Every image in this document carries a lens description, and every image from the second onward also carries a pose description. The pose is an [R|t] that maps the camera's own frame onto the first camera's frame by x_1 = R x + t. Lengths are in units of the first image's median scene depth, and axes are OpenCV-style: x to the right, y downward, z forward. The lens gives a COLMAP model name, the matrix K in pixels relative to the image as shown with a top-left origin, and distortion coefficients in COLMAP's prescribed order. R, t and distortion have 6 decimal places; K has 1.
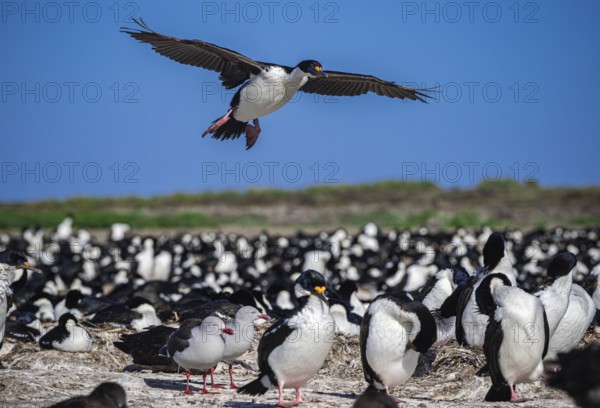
lens RADIAL K [[243.5, 0, 300.1], [0, 243.5, 204.0], [0, 0, 1]] dist [-0.001380, -0.000137]
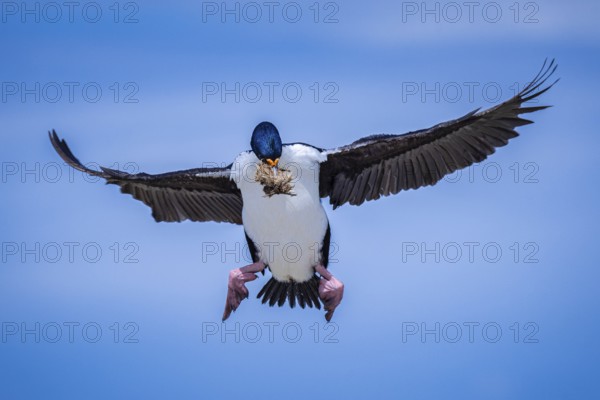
lens RADIAL K [[243.3, 0, 299.9], [0, 243.3, 200.0], [0, 0, 1]] dist [-0.000696, -0.000043]
pose [[1.000000, 0.000947, -0.000310, -0.000960], [-0.000947, 0.999998, -0.001638, -0.669942], [0.000308, 0.001638, 0.999999, -0.000170]]
